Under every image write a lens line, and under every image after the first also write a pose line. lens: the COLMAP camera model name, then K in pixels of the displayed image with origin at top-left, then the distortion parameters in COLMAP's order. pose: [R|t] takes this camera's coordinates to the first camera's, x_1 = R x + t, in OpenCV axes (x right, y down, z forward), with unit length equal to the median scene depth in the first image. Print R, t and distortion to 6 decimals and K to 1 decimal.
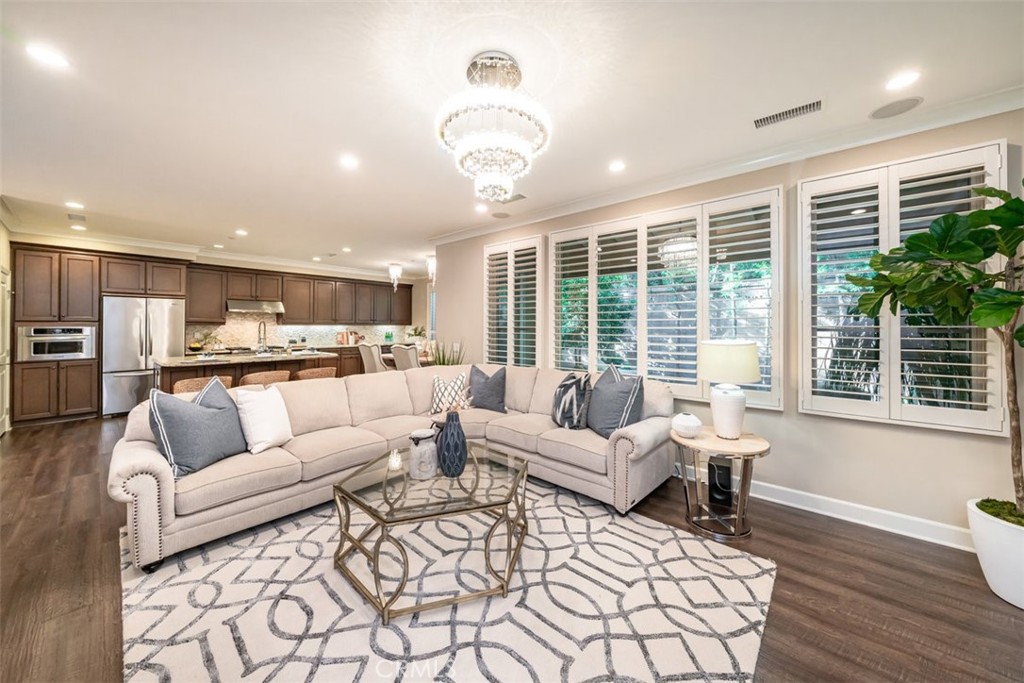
lens RADIAL K [[371.4, 0, 517.8], [0, 371.4, 323.4], [0, 0, 1]] dist [0.000093, 0.000042]
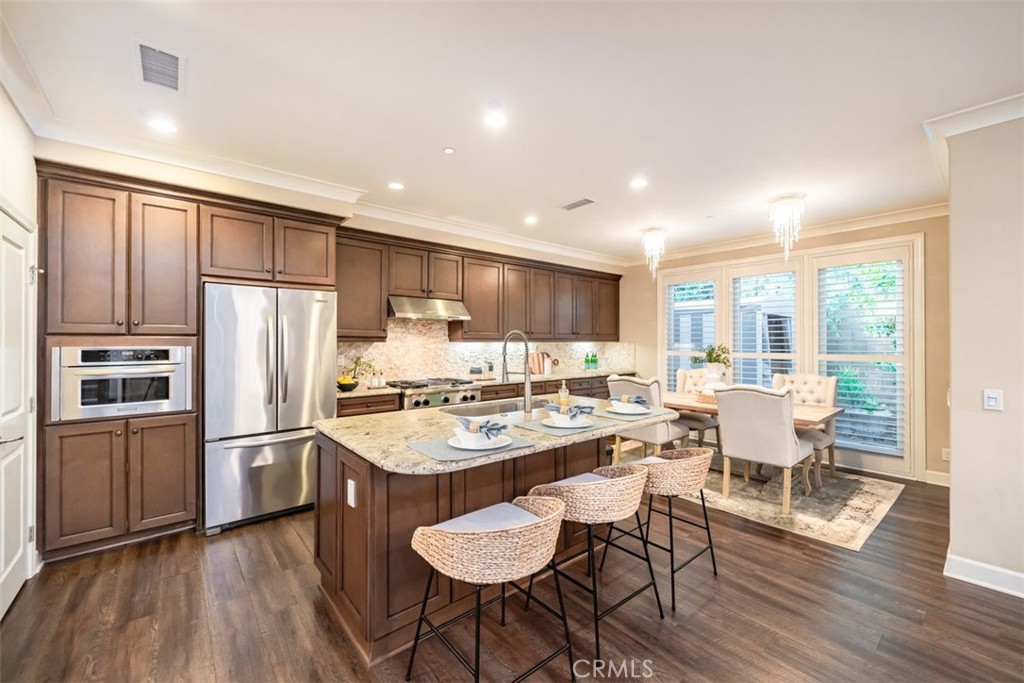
lens RADIAL K [[416.0, 0, 511.1], [0, 416.0, 340.0], [0, 0, 1]] dist [-0.002088, -0.000324]
pose [[0.989318, -0.002934, -0.145743, -0.653117], [0.003020, 0.999995, 0.000373, 0.002441], [0.145741, -0.000809, 0.989322, 0.529892]]
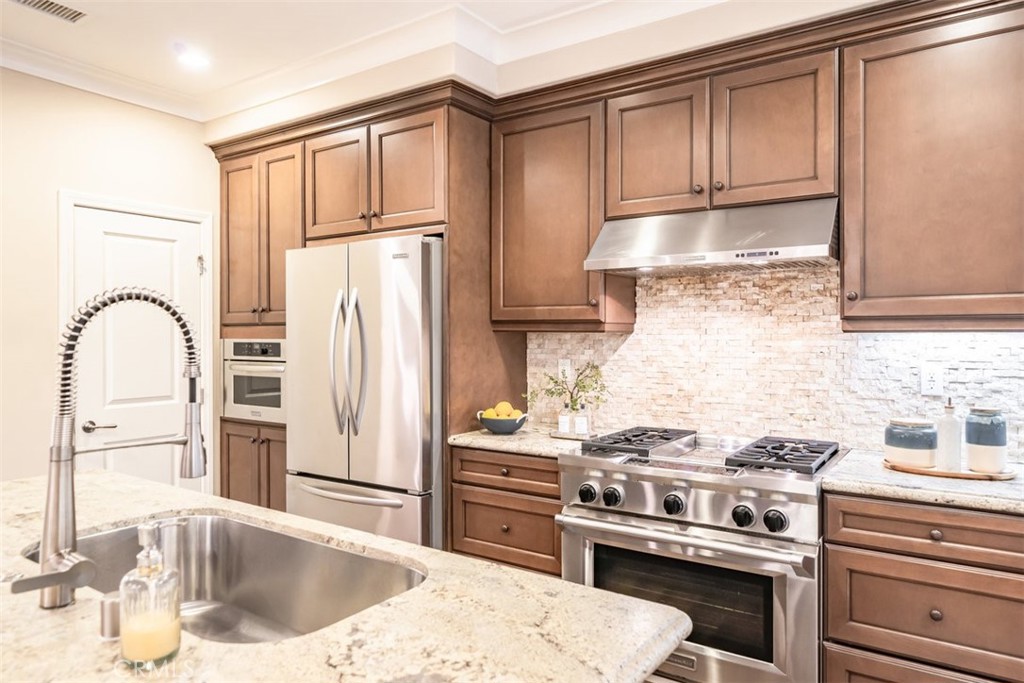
lens RADIAL K [[670.5, 0, 508.3], [0, 670.5, 335.0], [0, 0, 1]] dist [0.003779, 0.001482]
pose [[0.122699, -0.000748, -0.992444, -0.483589], [0.006721, 0.999977, 0.000077, 0.007146], [0.992421, -0.006680, 0.122702, 1.125297]]
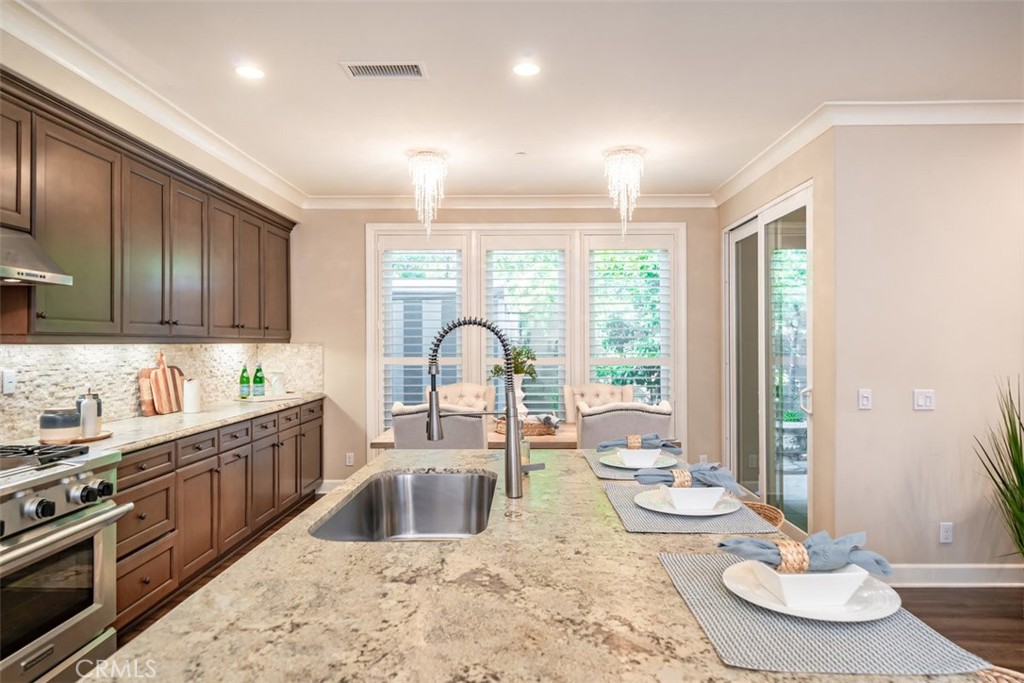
lens RADIAL K [[640.9, 0, 515.2], [0, 640.9, 342.6], [0, 0, 1]] dist [0.002771, -0.001253]
pose [[0.756177, -0.004880, 0.654349, -0.926094], [0.001809, 0.999984, 0.005366, 0.003604], [-0.654365, -0.002874, 0.756174, 0.761542]]
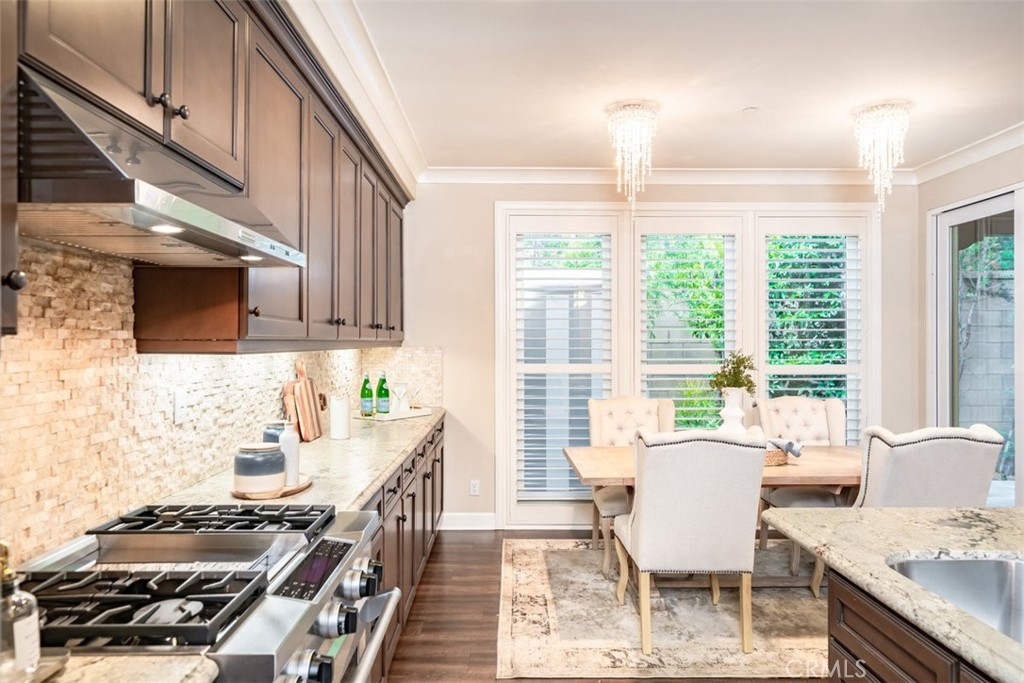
lens RADIAL K [[670.5, 0, 510.8], [0, 670.5, 345.5], [0, 0, 1]] dist [0.003779, 0.001482]
pose [[0.739885, -0.007200, 0.672695, -1.018224], [0.000431, 0.999948, 0.010228, -0.001373], [-0.672734, -0.007278, 0.739849, 1.030680]]
